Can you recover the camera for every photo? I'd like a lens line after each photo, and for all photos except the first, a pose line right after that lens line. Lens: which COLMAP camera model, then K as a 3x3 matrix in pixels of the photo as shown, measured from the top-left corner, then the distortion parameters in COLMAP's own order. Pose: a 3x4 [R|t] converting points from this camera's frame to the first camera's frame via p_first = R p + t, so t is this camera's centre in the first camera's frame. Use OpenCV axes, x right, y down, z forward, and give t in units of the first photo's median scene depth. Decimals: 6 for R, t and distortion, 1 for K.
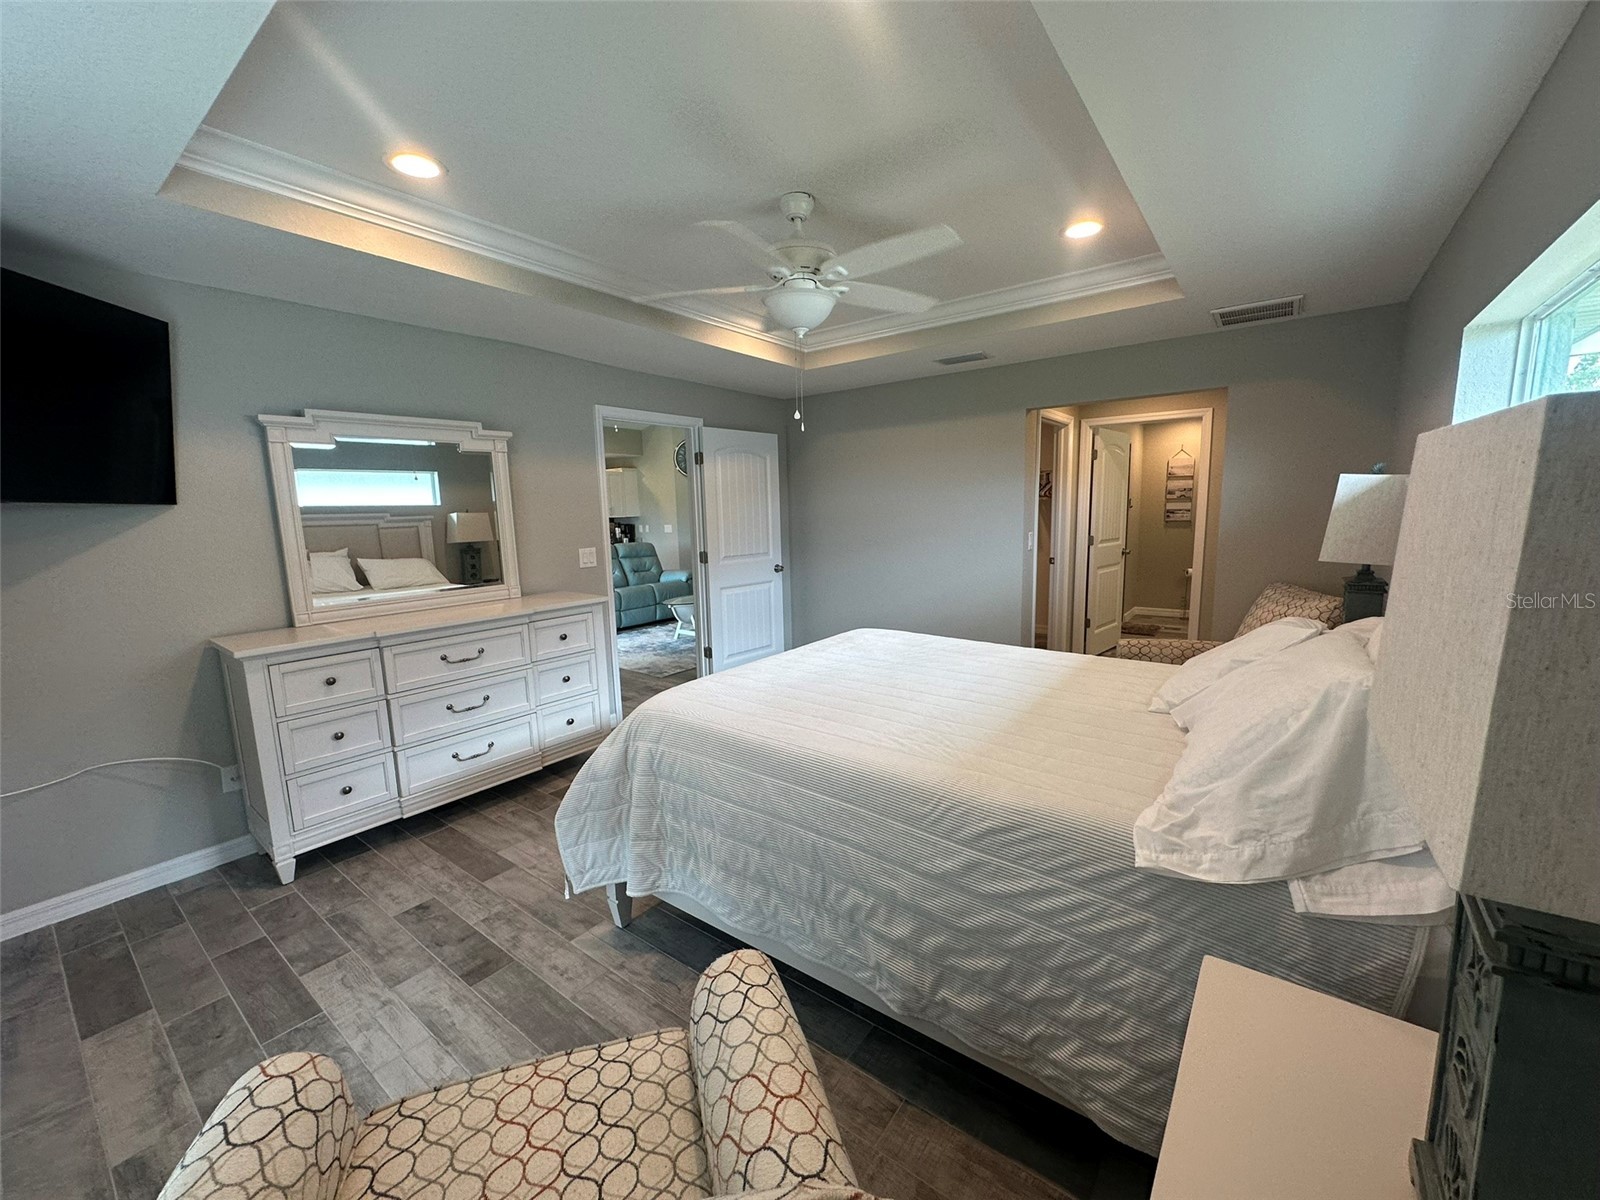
lens RADIAL K [[638.4, 0, 809.6], [0, 638.4, 602.5], [0, 0, 1]] dist [-0.001777, 0.000259]
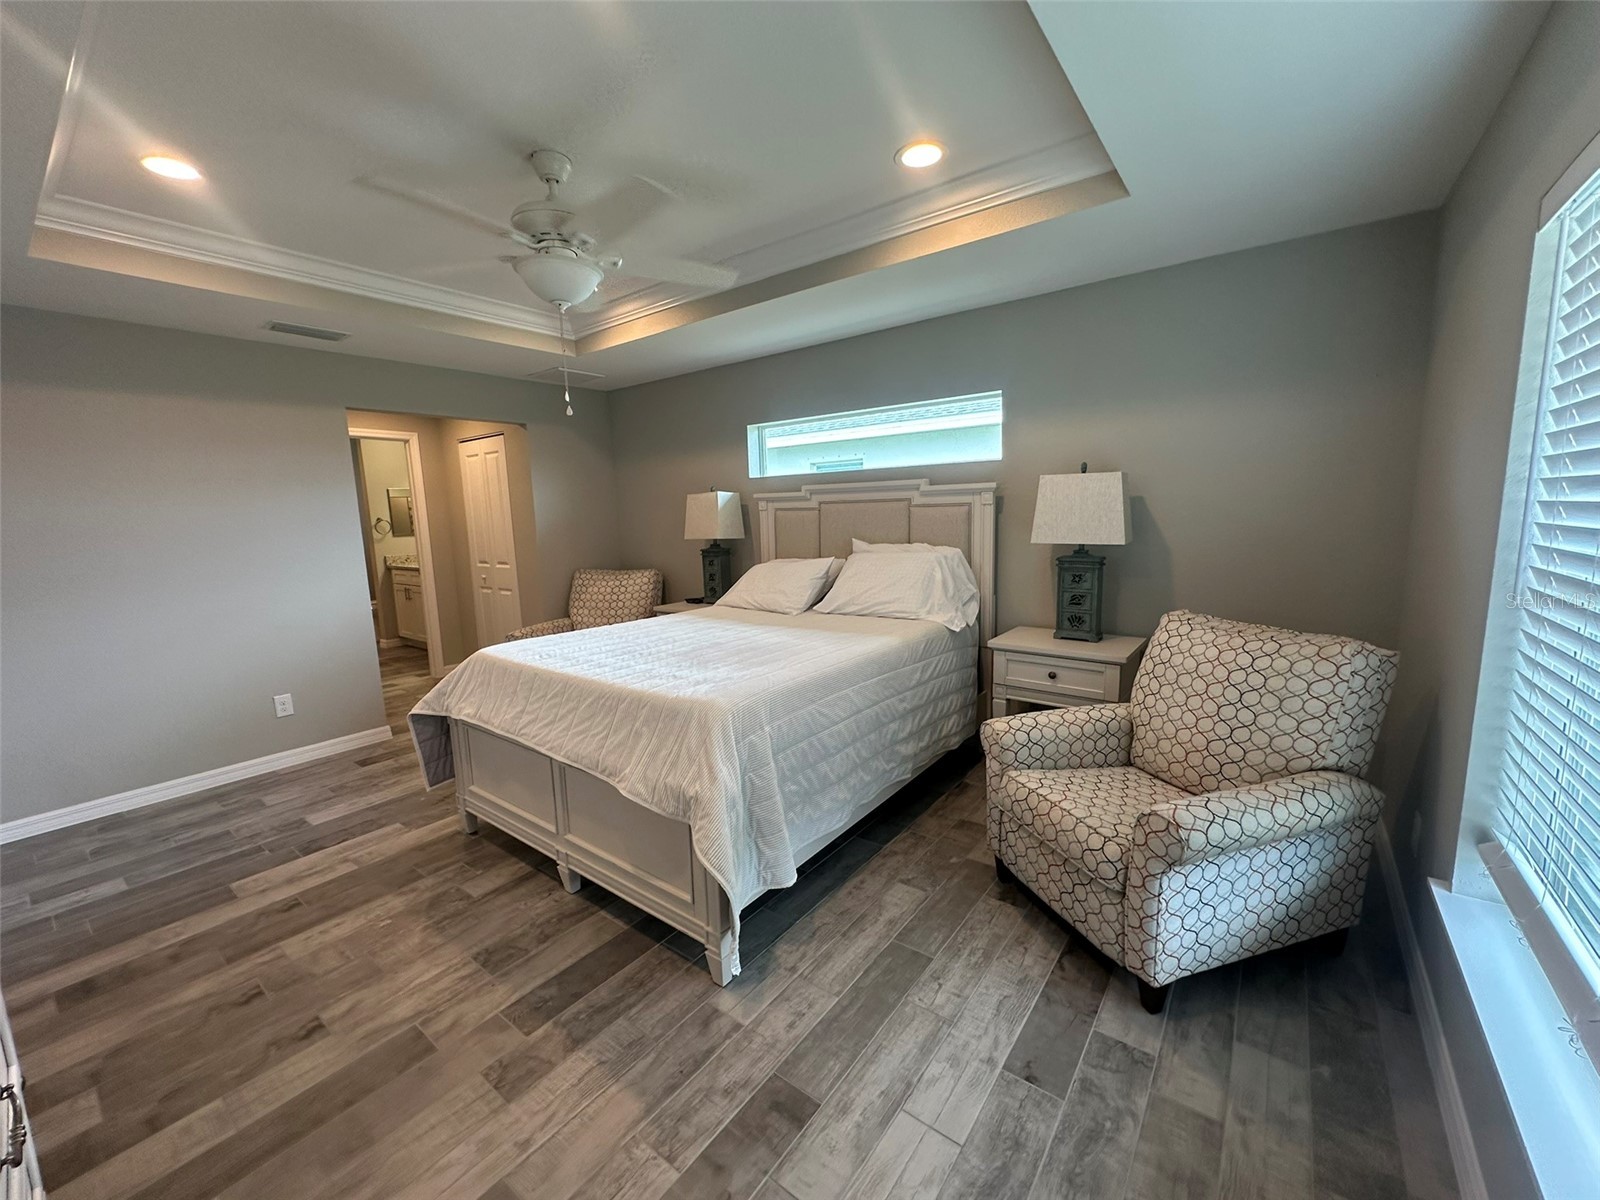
lens RADIAL K [[638.4, 0, 792.3], [0, 638.4, 599.1], [0, 0, 1]] dist [-0.001777, 0.000259]
pose [[0.016645, -0.114311, 0.993306, -1.309571], [0.176202, 0.978231, 0.109624, -0.077133], [-0.984213, 0.173198, 0.036424, 0.974204]]
